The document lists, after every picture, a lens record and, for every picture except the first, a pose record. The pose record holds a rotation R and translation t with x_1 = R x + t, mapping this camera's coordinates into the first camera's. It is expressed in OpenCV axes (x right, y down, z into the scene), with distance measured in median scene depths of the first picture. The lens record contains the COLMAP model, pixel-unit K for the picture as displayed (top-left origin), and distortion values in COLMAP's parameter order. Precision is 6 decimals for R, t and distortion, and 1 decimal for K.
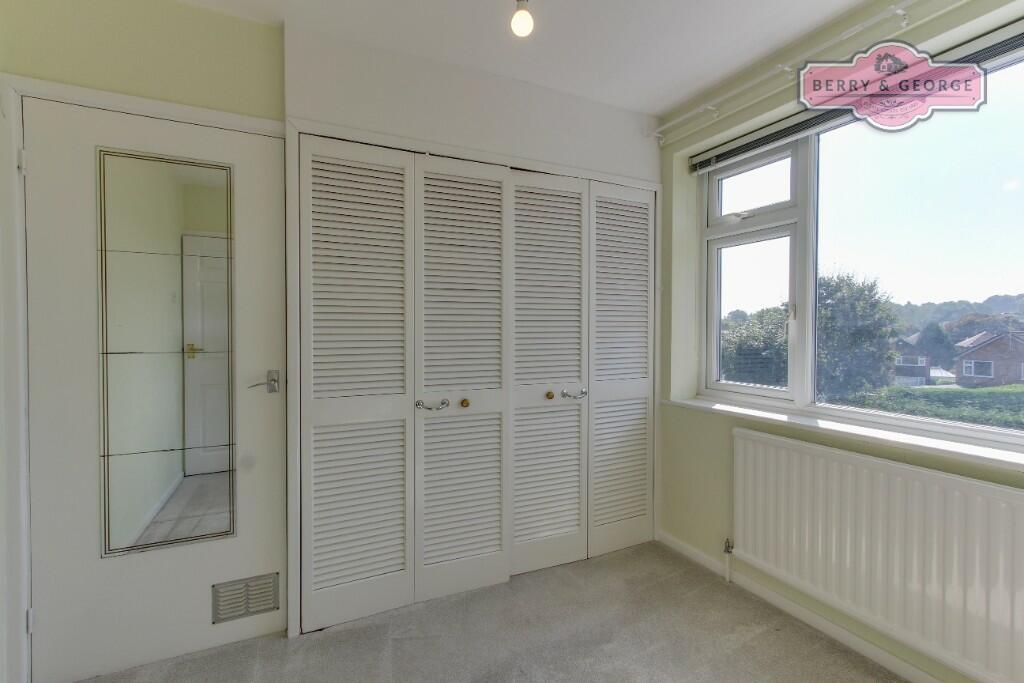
lens RADIAL K [[477.4, 0, 511.1], [0, 477.4, 337.3], [0, 0, 1]] dist [-0.003179, -0.000344]
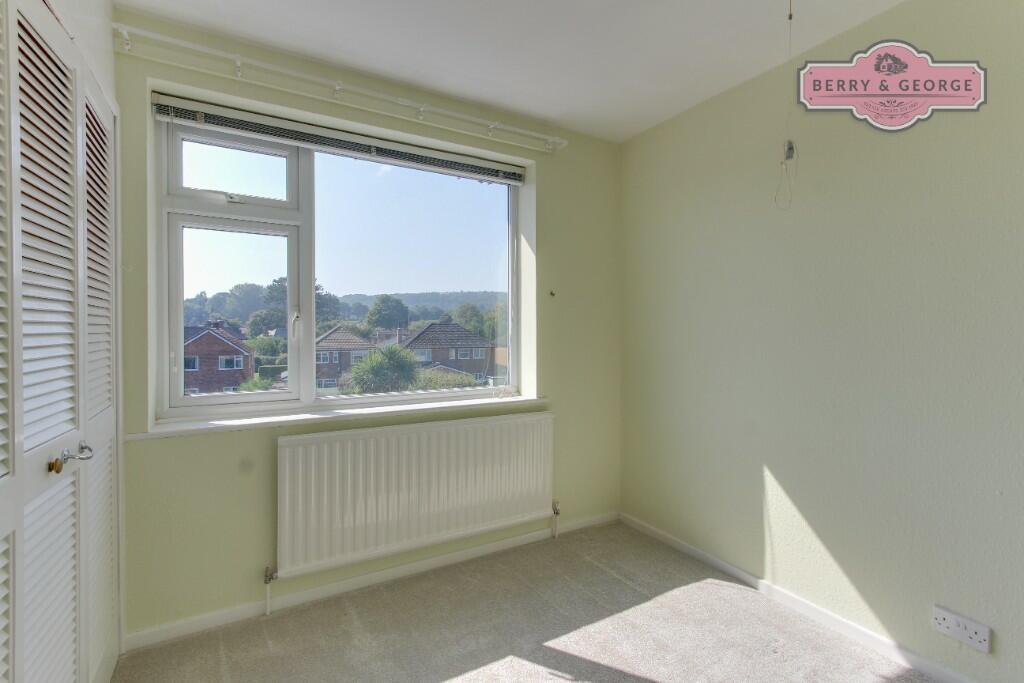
lens RADIAL K [[425.5, 0, 510.1], [0, 425.5, 333.3], [0, 0, 1]] dist [0.003854, 0.000163]
pose [[-0.038930, -0.010786, 0.999184, -0.341955], [0.021251, 0.999707, 0.011619, -0.007538], [-0.999016, 0.021686, -0.038689, 0.567830]]
